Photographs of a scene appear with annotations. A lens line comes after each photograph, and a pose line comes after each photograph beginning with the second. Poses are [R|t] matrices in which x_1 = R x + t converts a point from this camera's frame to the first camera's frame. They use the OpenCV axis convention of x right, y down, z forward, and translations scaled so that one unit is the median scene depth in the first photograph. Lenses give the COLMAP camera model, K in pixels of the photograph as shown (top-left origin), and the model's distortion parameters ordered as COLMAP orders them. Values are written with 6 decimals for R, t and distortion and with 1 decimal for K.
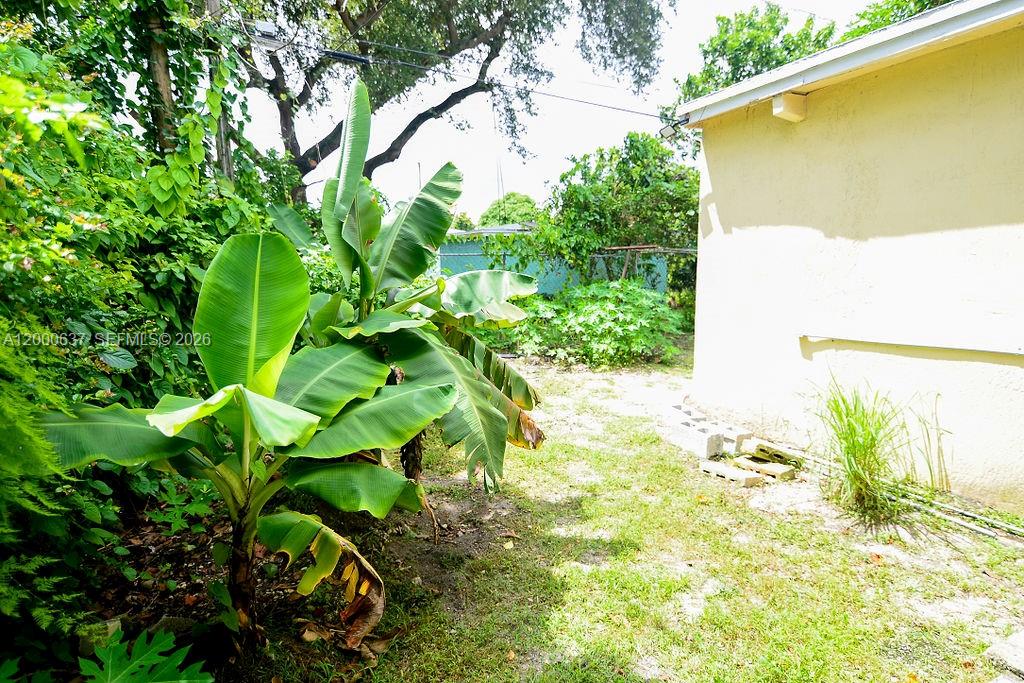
lens RADIAL K [[561.9, 0, 511.2], [0, 561.9, 340.7], [0, 0, 1]] dist [0.001144, 0.001102]
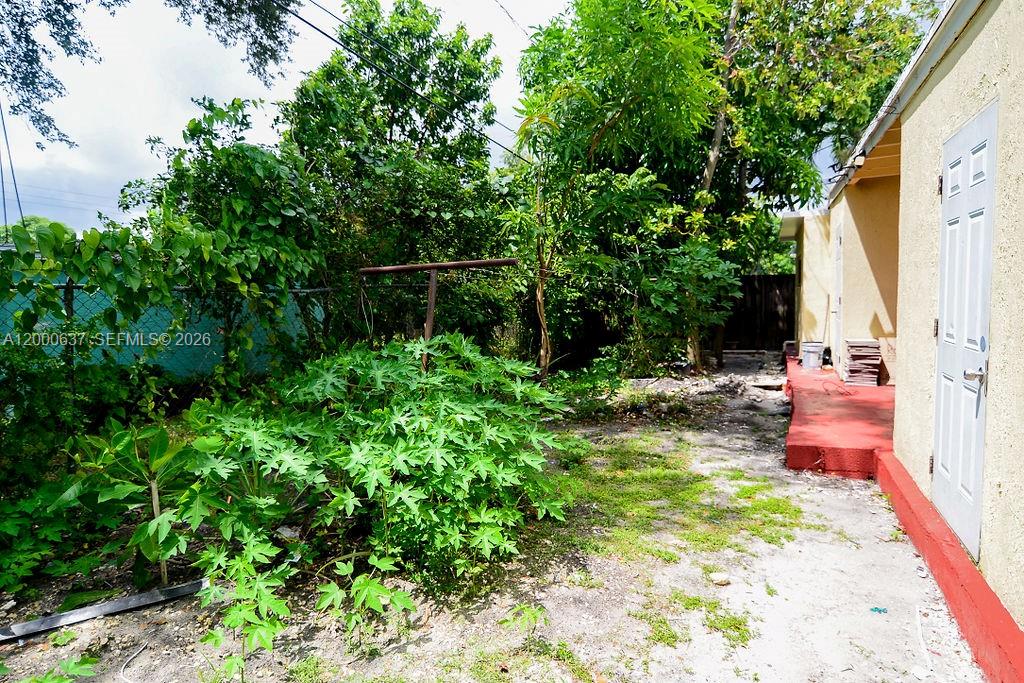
lens RADIAL K [[561.9, 0, 510.1], [0, 561.9, 344.7], [0, 0, 1]] dist [0.001144, 0.001102]
pose [[0.766253, -0.075785, 0.638054, -0.027658], [0.119441, 0.992512, -0.025552, -0.069796], [-0.631340, 0.095789, 0.769568, 0.521769]]
